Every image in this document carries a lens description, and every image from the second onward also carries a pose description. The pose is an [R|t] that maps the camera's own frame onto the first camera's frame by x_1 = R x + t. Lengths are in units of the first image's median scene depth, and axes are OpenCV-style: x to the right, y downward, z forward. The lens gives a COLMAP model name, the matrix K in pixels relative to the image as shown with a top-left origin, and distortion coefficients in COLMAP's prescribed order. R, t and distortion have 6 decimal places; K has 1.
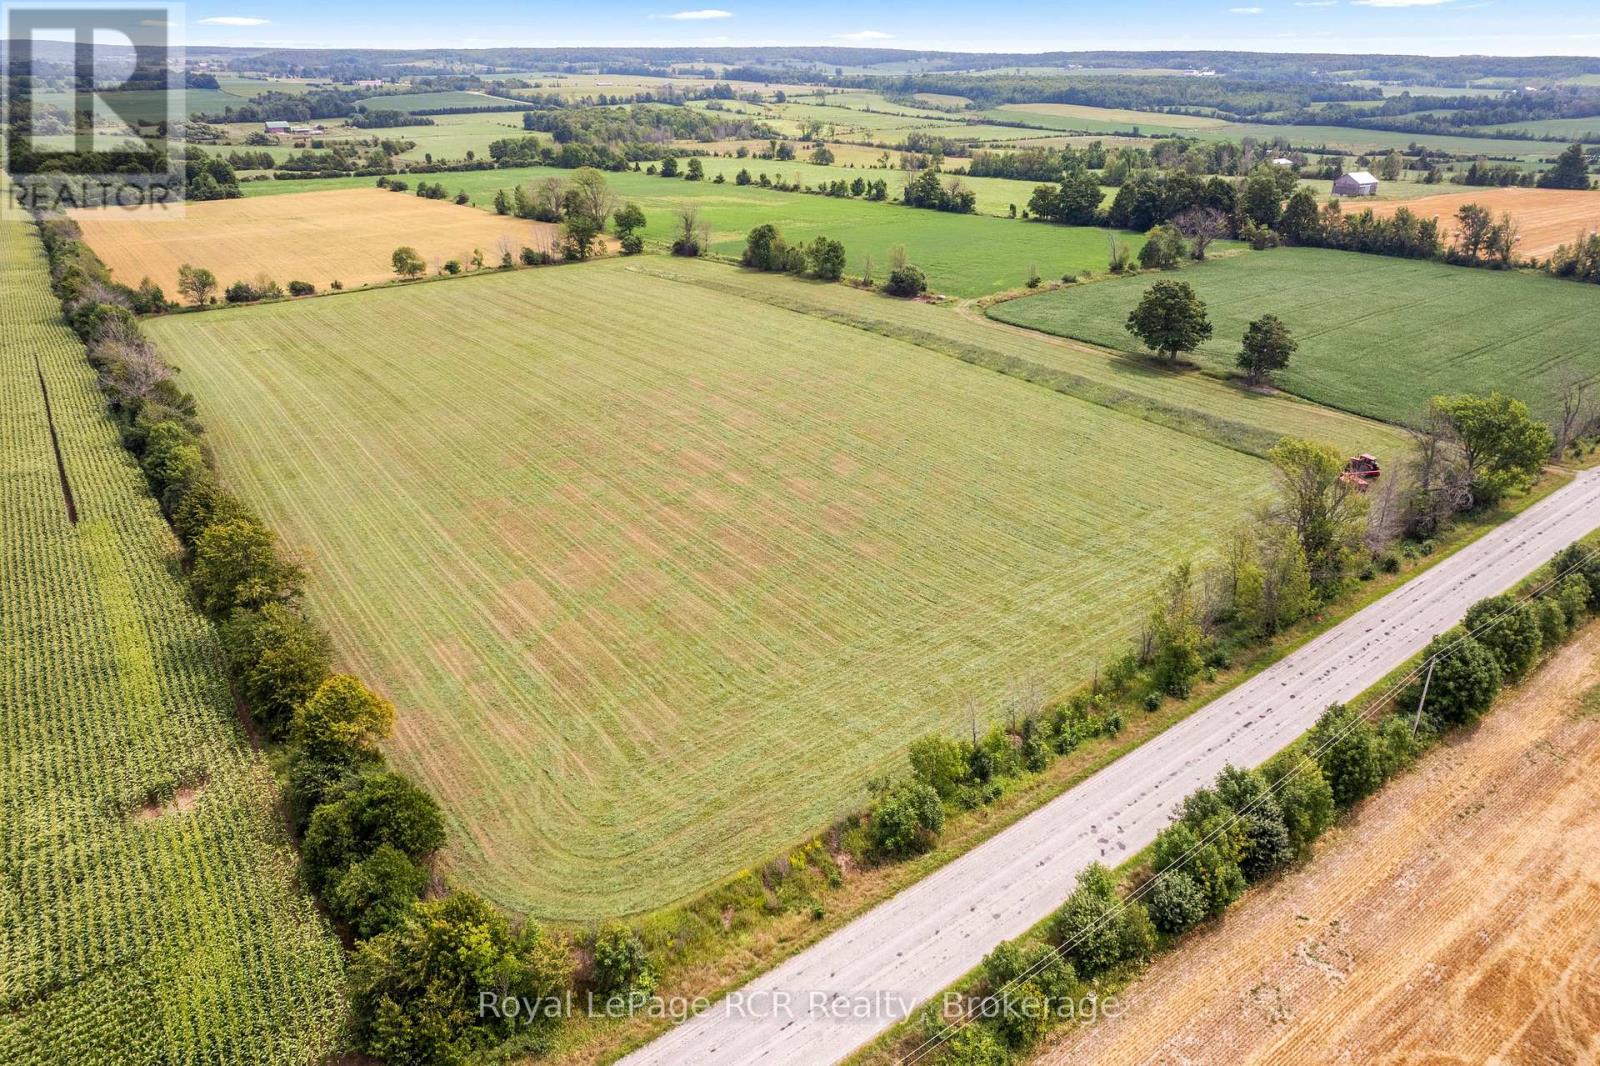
lens RADIAL K [[1015.1, 0, 800.0], [0, 1015.1, 533.0], [0, 0, 1]] dist [-0.081101, 0.074324]
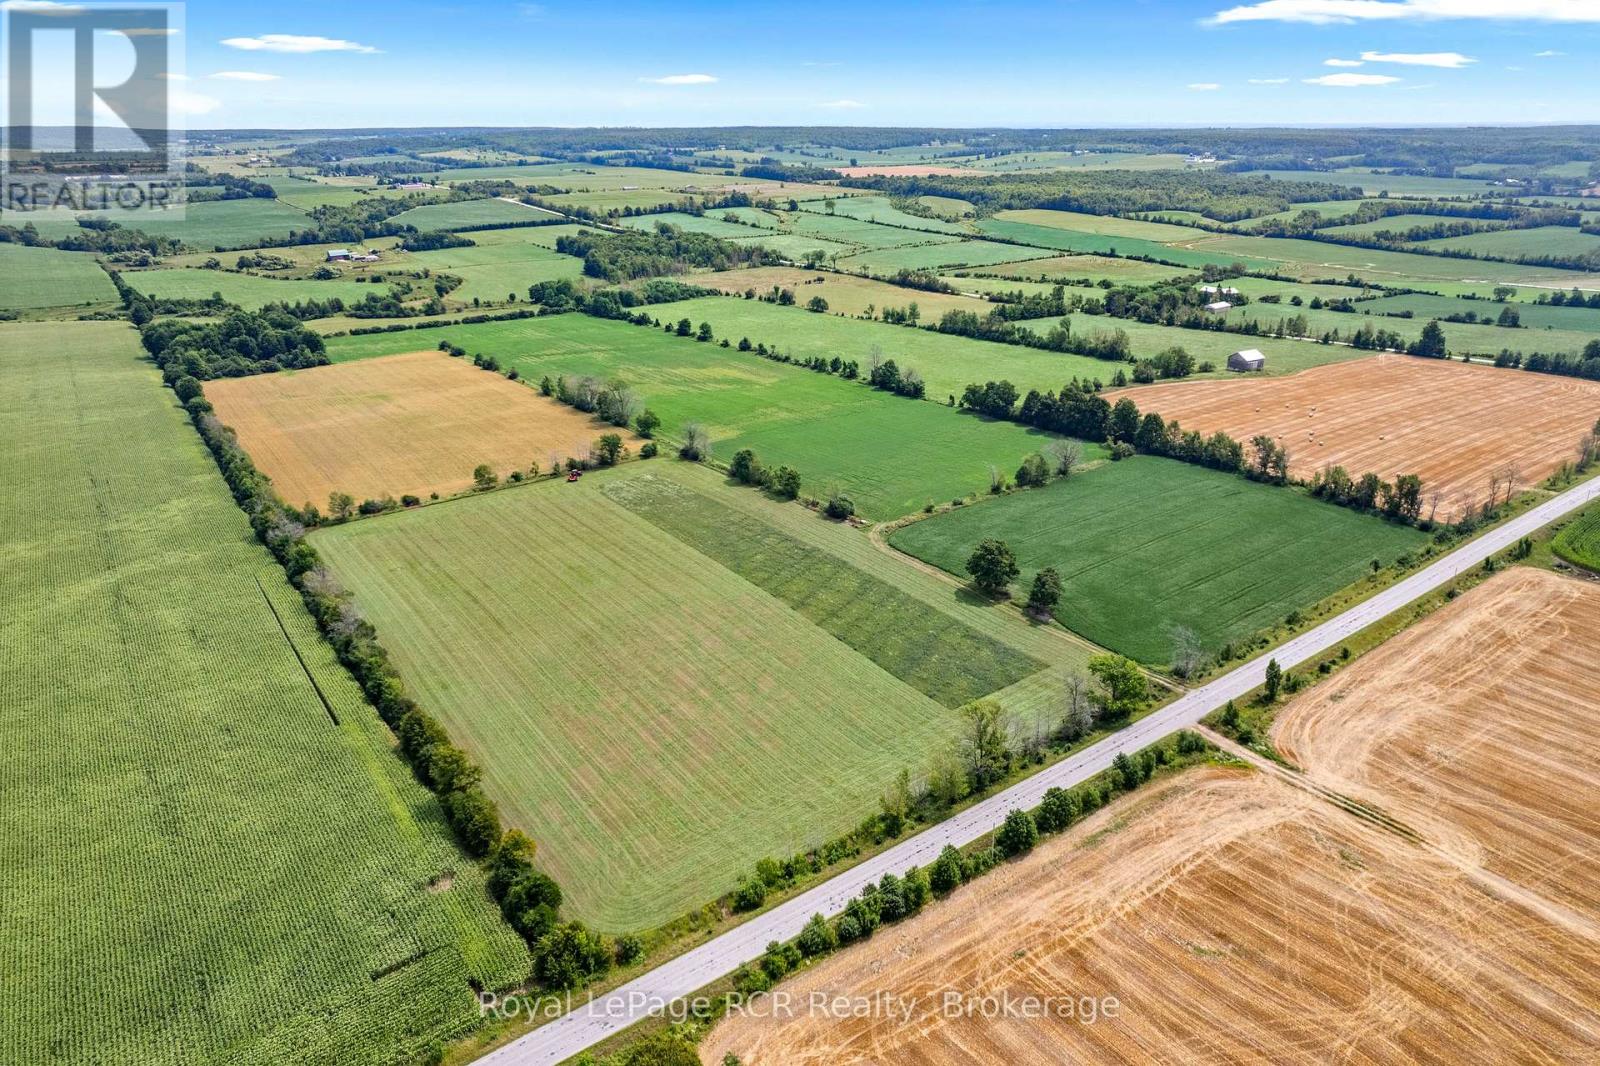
lens RADIAL K [[1028.3, 0, 800.0], [0, 1028.3, 533.0], [0, 0, 1]] dist [-0.073518, 0.063936]
pose [[0.999688, -0.002764, -0.024816, 0.097133], [0.001341, 0.998363, -0.057183, -0.149322], [0.024933, 0.057132, 0.998055, -0.504552]]
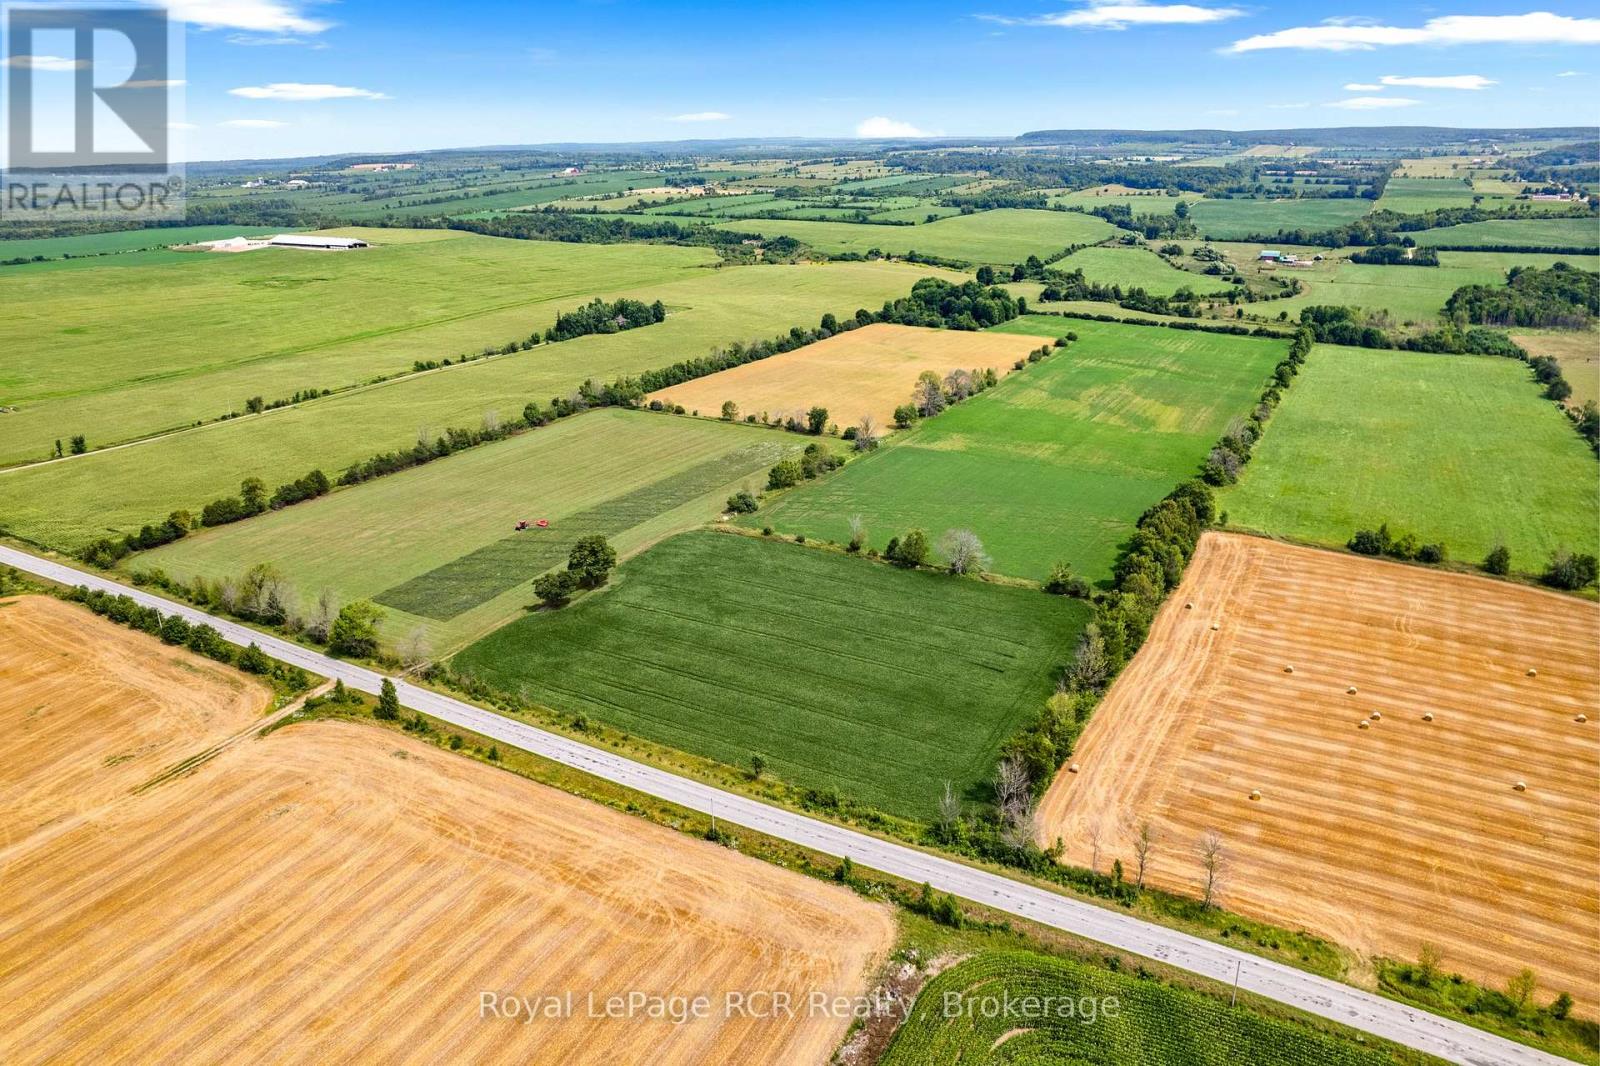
lens RADIAL K [[1028.3, 0, 800.0], [0, 1028.3, 533.0], [0, 0, 1]] dist [-0.073518, 0.063936]
pose [[0.400472, 0.324963, -0.856751, 1.623405], [-0.378396, 0.910203, 0.168364, -0.559945], [0.834529, 0.256766, 0.487475, 0.406124]]
